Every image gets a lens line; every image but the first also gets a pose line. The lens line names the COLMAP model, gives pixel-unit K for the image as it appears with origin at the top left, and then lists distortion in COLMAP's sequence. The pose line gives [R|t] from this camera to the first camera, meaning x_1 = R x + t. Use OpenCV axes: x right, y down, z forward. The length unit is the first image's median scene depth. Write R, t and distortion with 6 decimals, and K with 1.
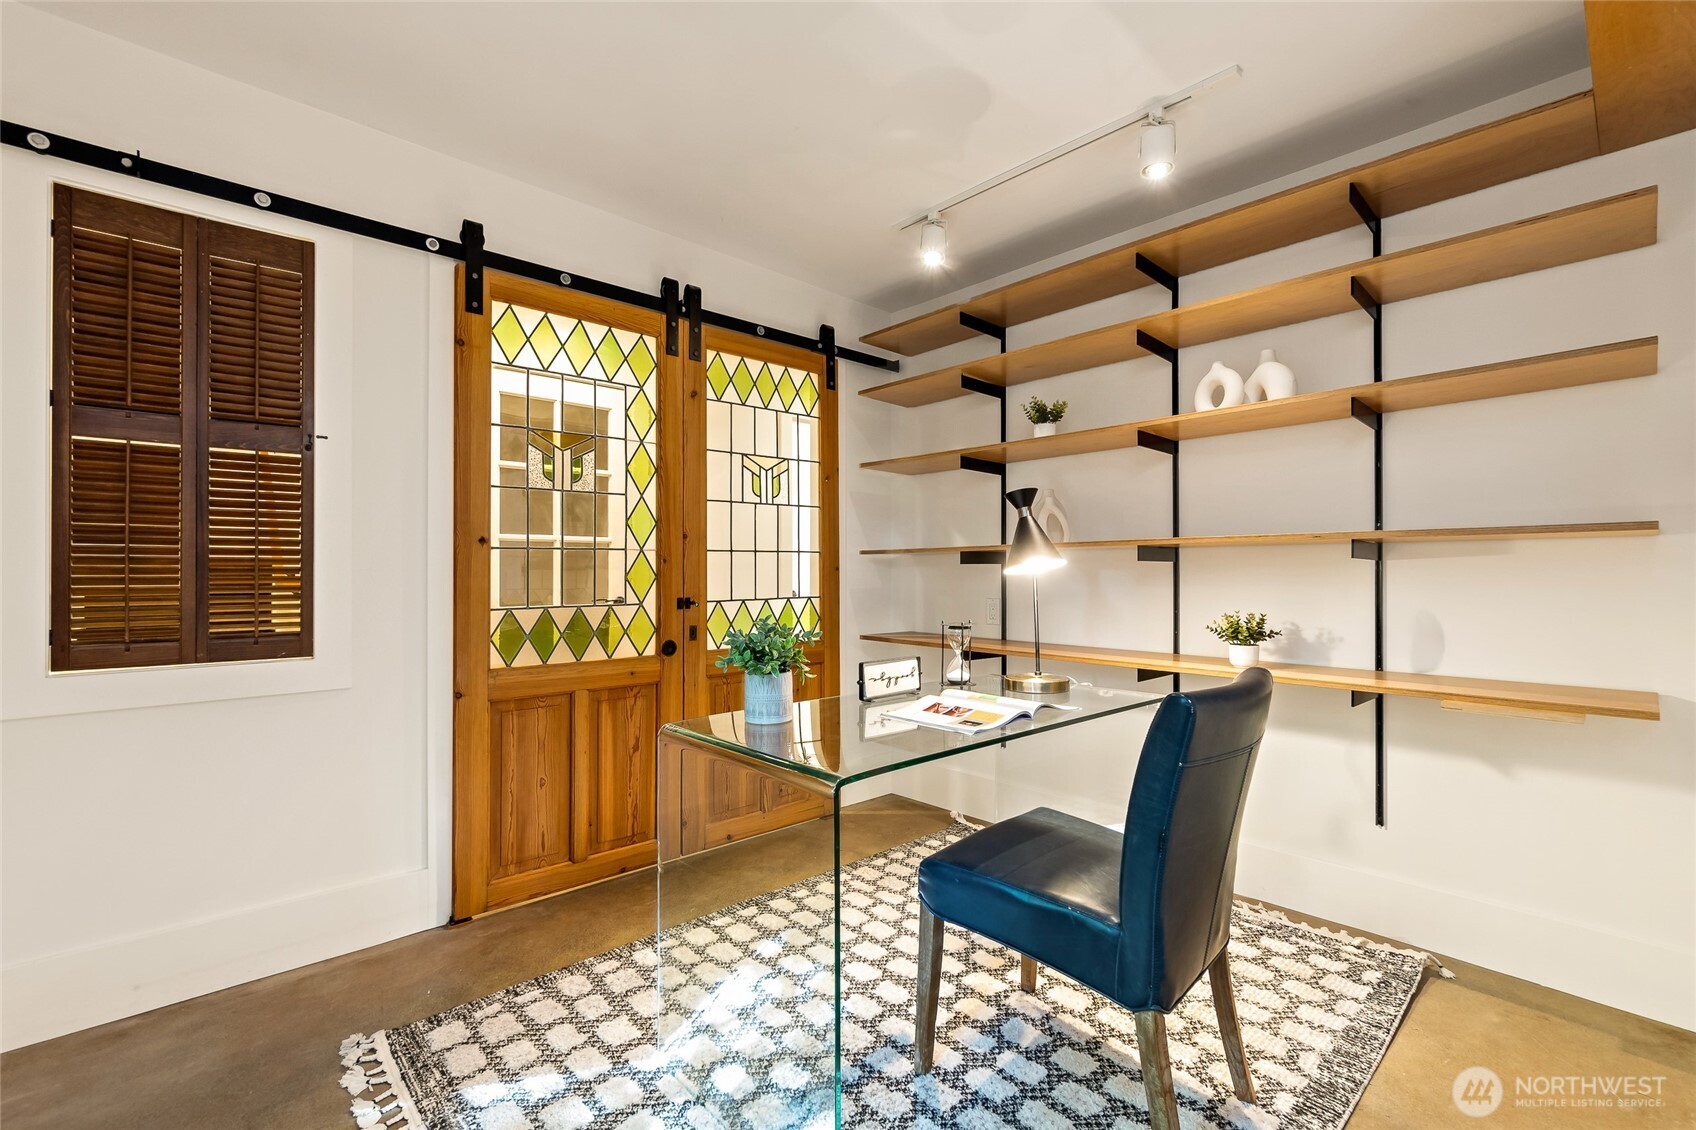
lens RADIAL K [[742.8, 0, 848.7], [0, 742.8, 567.8], [0, 0, 1]] dist [-0.010529, 0.000149]
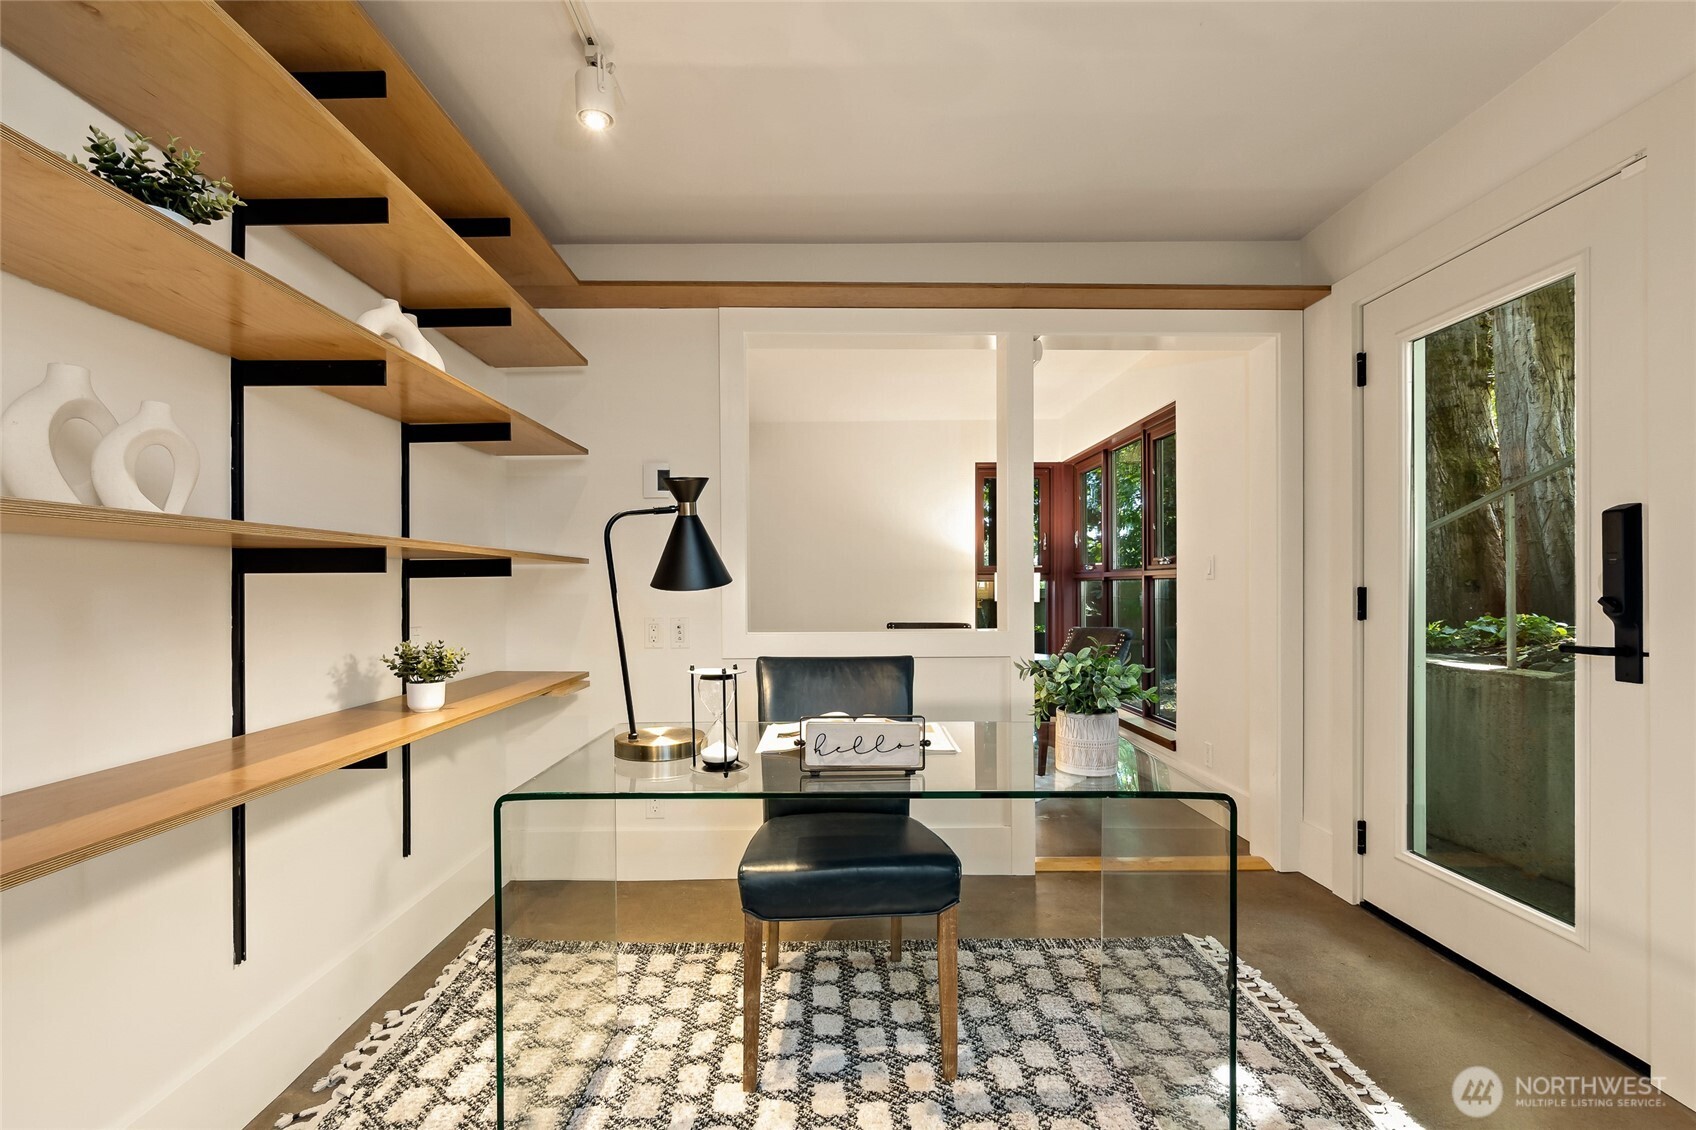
lens RADIAL K [[742.8, 0, 843.8], [0, 742.8, 577.3], [0, 0, 1]] dist [-0.010529, 0.000149]
pose [[-0.748623, 0.007799, 0.662950, -0.458639], [0.001895, 0.999952, -0.009623, 0.000023], [-0.662993, -0.005947, -0.748602, 1.812408]]
